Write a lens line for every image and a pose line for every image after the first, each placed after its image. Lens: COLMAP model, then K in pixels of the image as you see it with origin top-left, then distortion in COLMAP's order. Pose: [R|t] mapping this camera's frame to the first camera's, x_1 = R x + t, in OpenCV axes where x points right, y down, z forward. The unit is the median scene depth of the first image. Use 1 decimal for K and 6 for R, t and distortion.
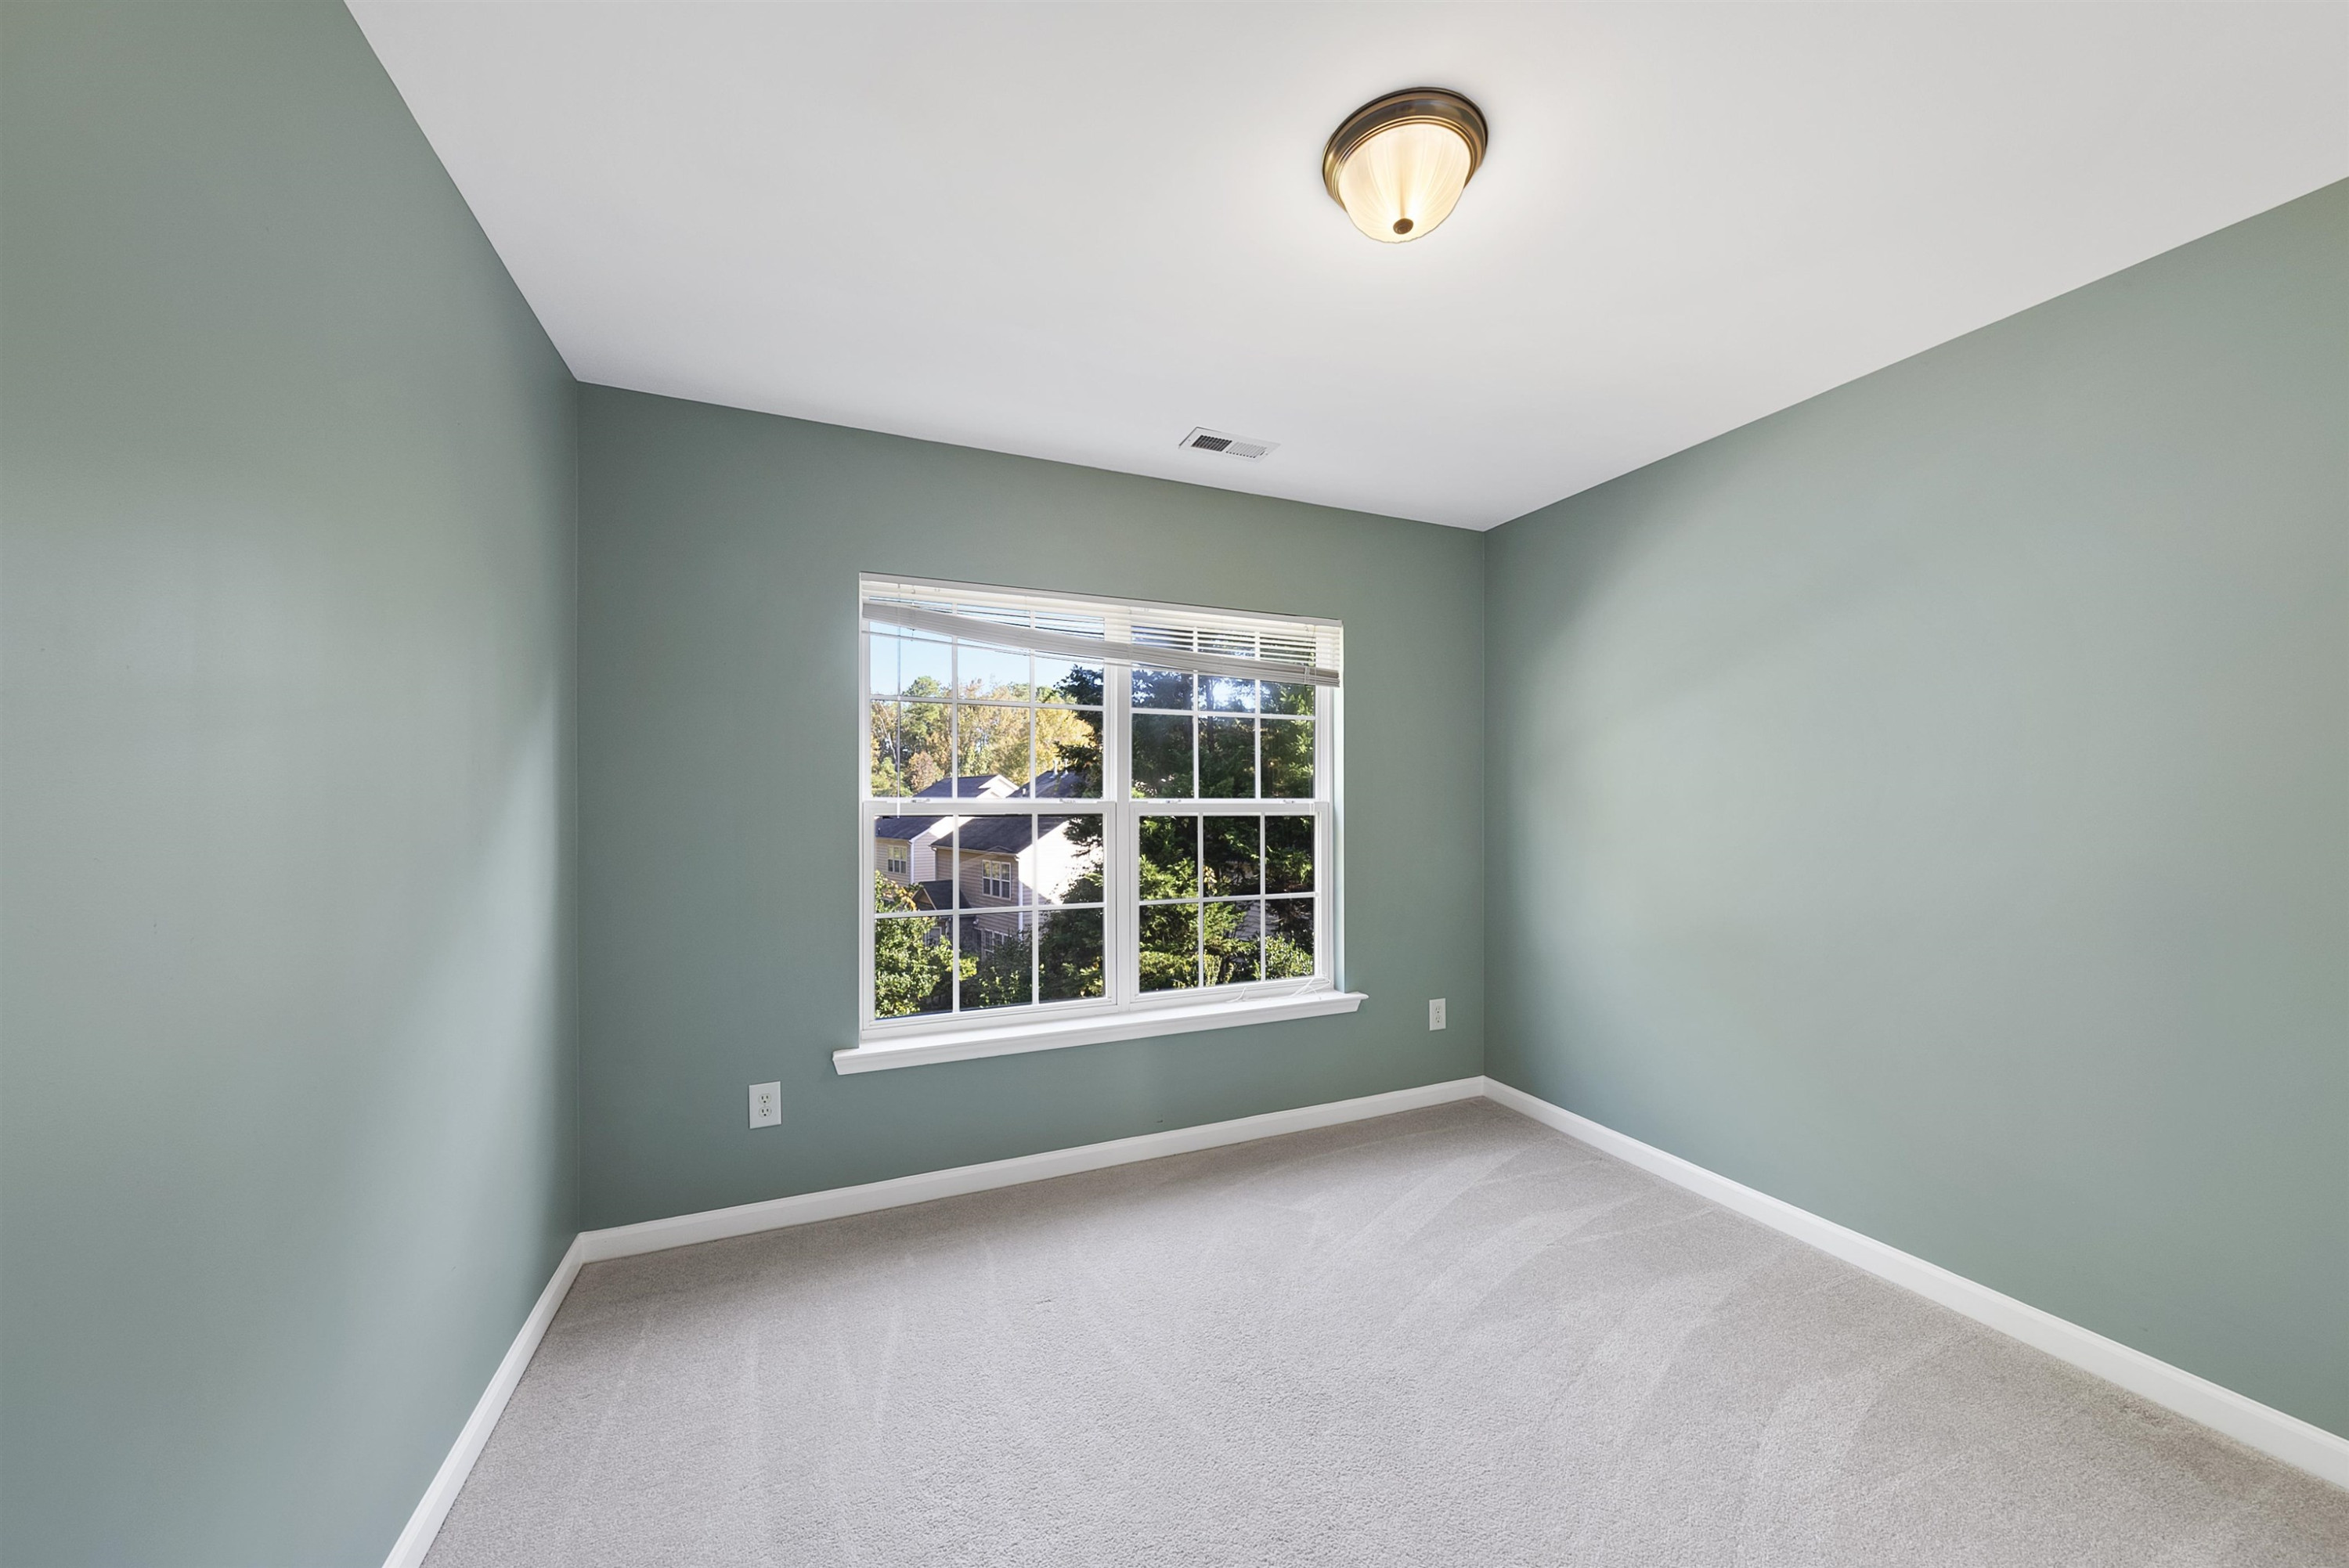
lens RADIAL K [[813.1, 0, 1190.0], [0, 813.1, 806.4], [0, 0, 1]] dist [-0.000287, -0.000088]
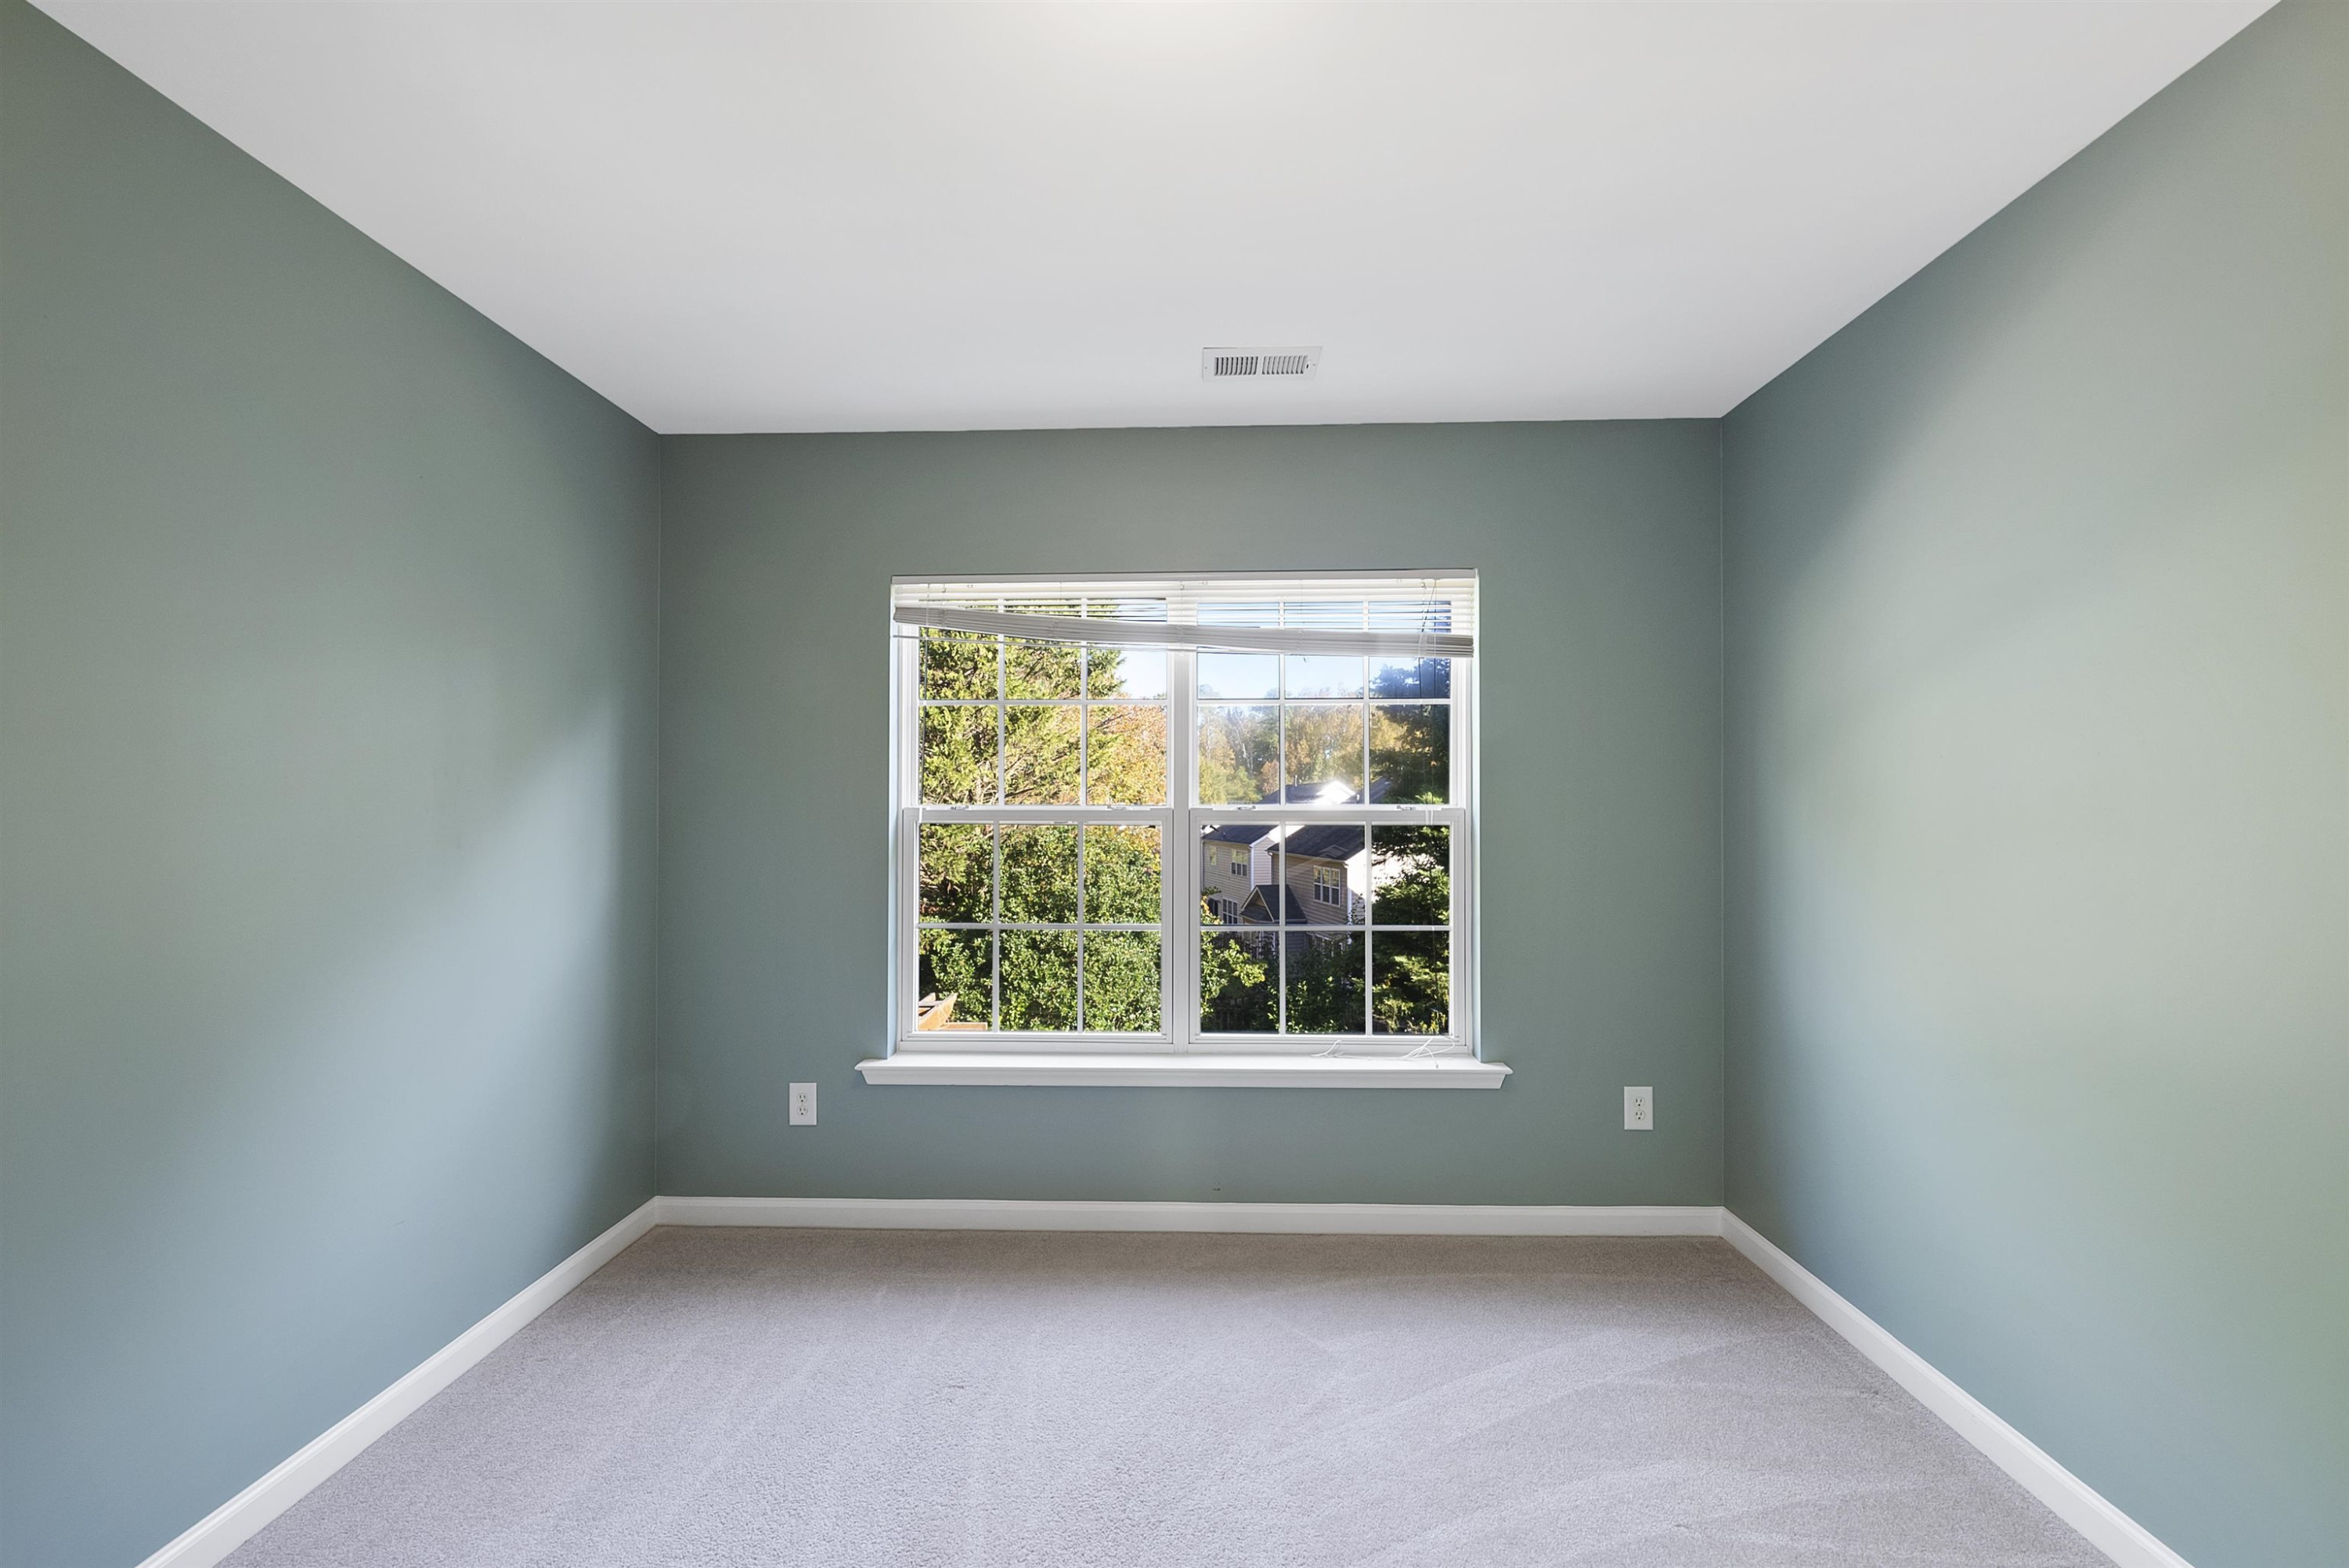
lens RADIAL K [[813.1, 0, 1190.0], [0, 813.1, 806.4], [0, 0, 1]] dist [-0.000287, -0.000088]
pose [[0.907545, -0.001467, -0.419951, 0.269852], [-0.001699, 0.999973, -0.007164, -0.001670], [0.419951, 0.007215, 0.907518, 0.206979]]
